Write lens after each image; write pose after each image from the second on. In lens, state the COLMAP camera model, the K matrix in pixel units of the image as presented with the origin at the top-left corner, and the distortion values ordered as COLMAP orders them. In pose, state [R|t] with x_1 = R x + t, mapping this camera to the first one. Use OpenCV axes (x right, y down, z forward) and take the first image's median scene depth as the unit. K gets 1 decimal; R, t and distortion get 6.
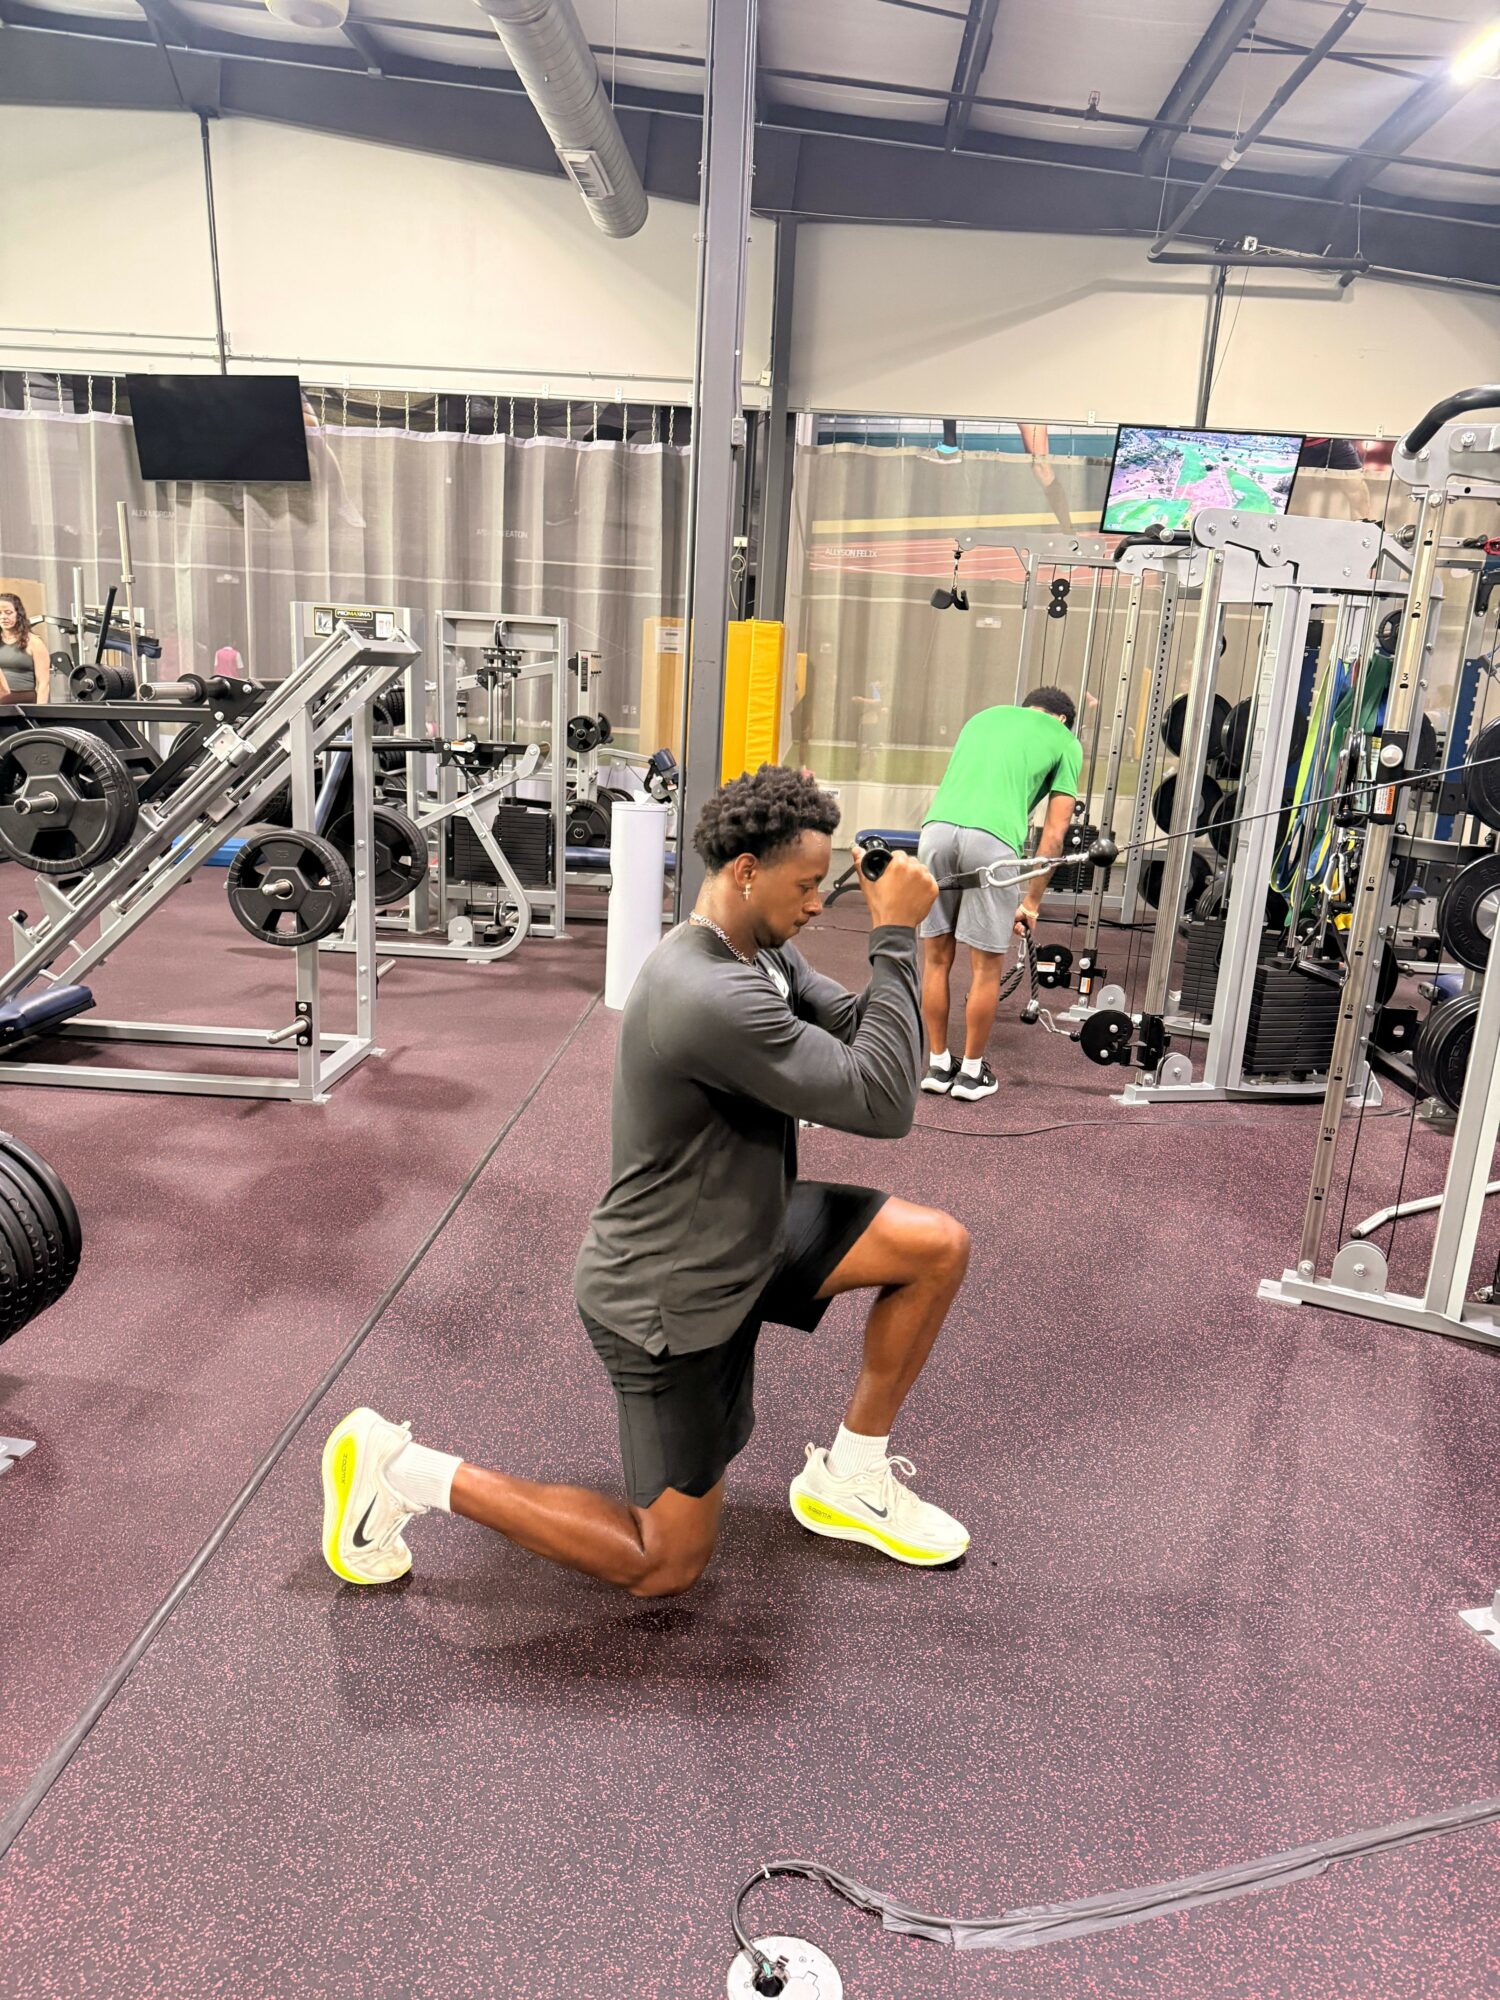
lens RADIAL K [[1315.2, 0, 750.0], [0, 1315.2, 1000.0], [0, 0, 1]] dist [-0.000259, -0.001544]
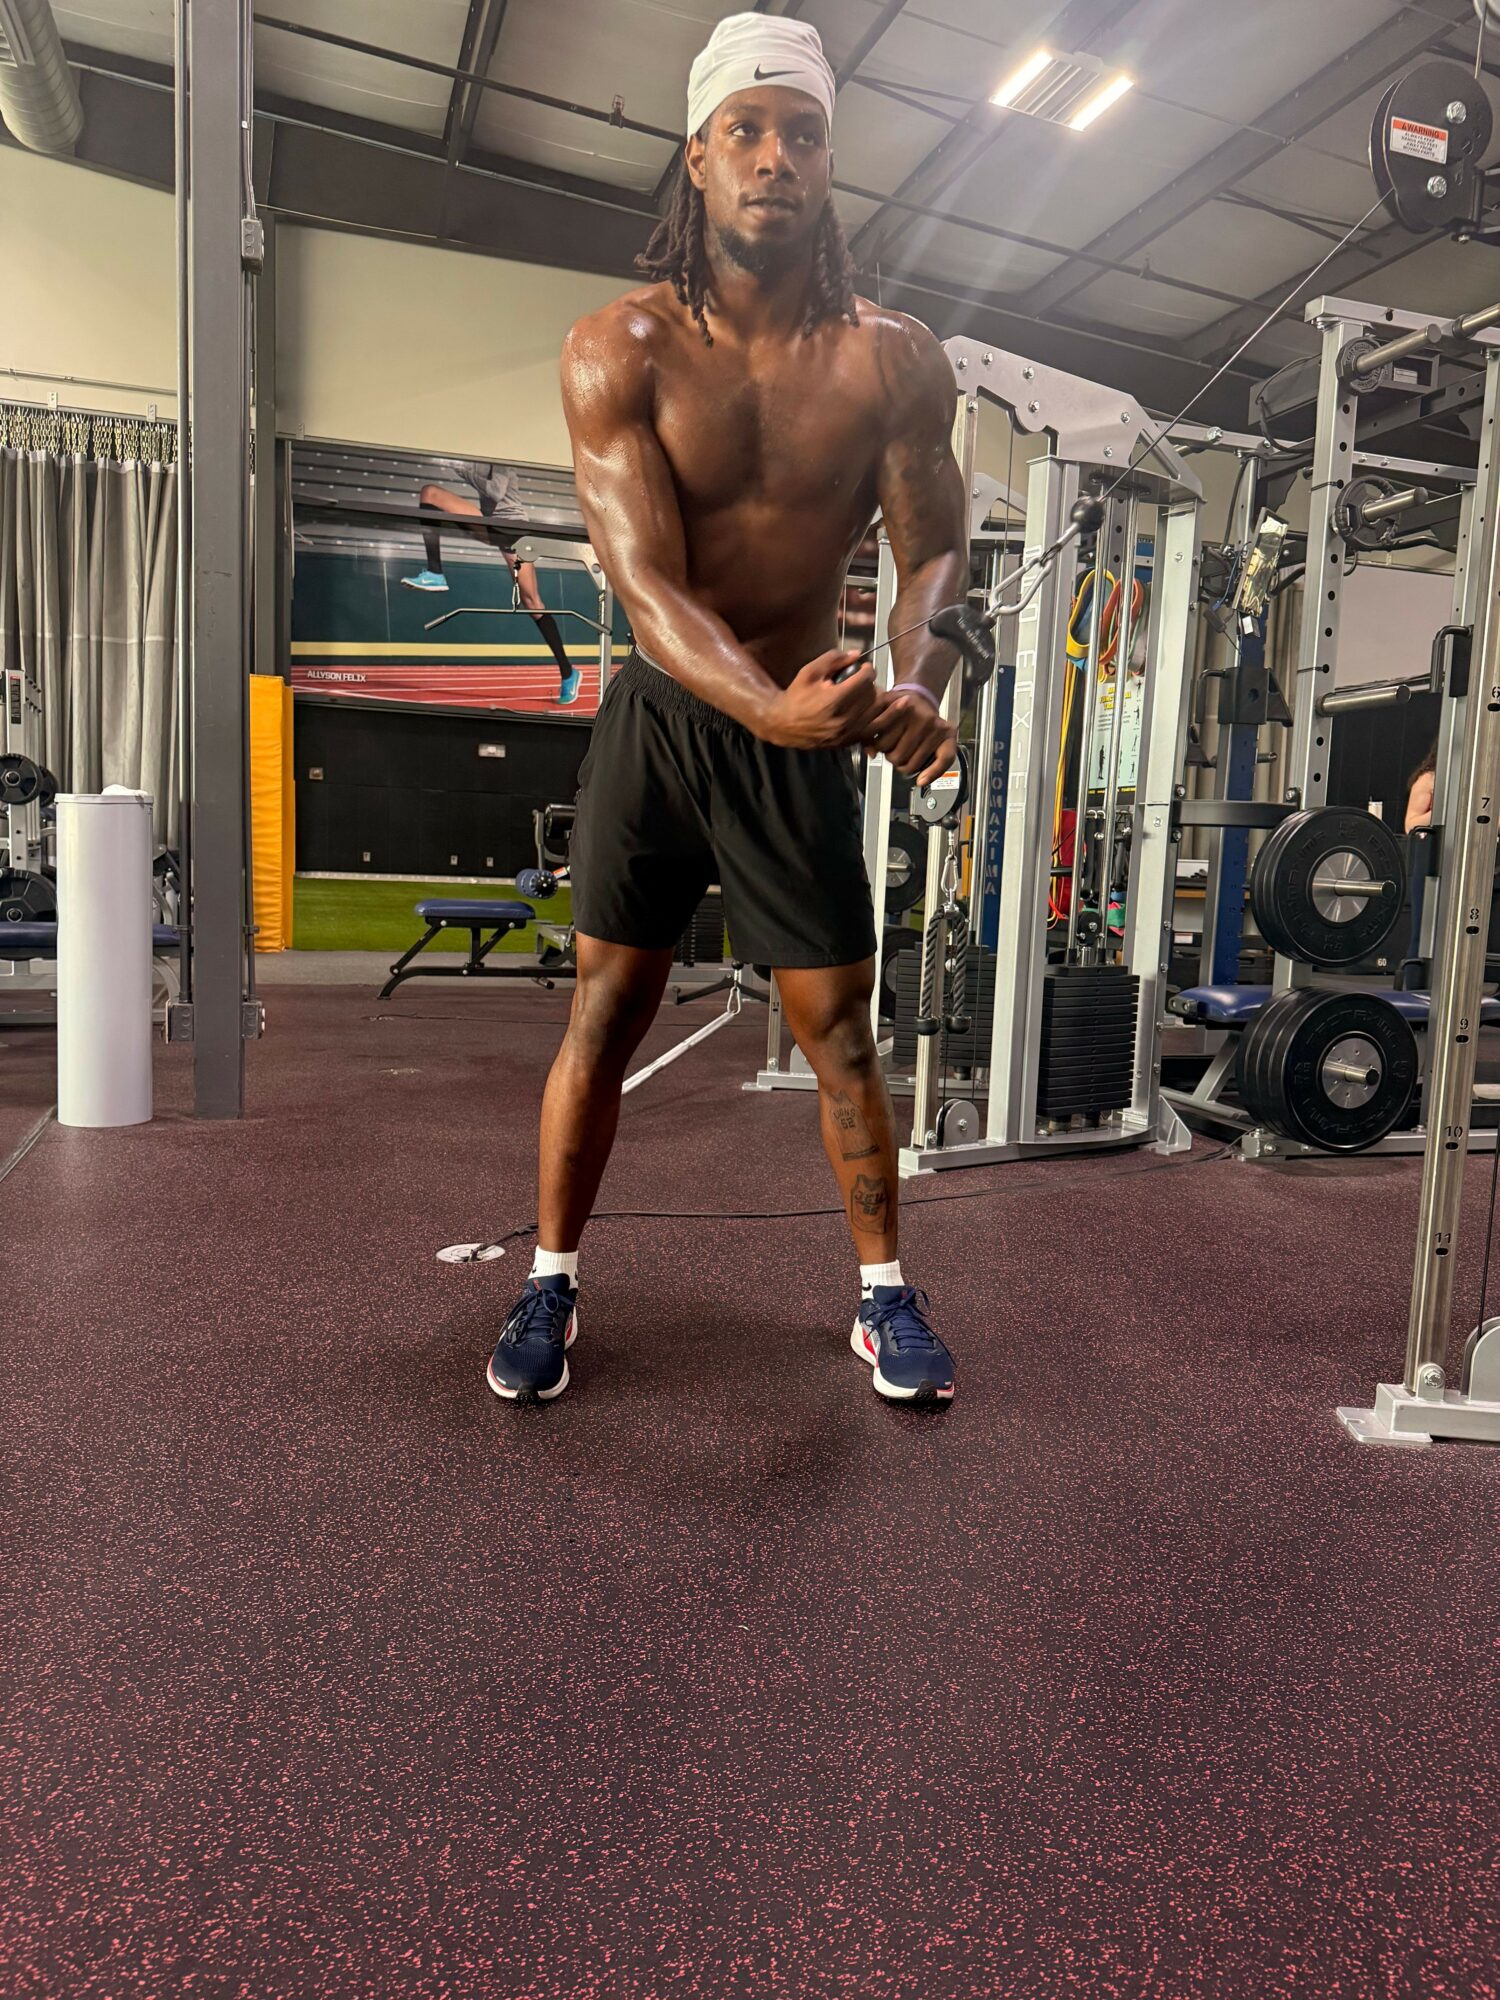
lens RADIAL K [[1315.2, 0, 750.0], [0, 1315.2, 1000.0], [0, 0, 1]] dist [-0.000259, -0.001544]
pose [[0.929176, -0.061125, 0.364548, -0.024346], [0.100743, 0.990774, -0.090651, 0.022570], [-0.355644, 0.120956, 0.926762, 0.206829]]
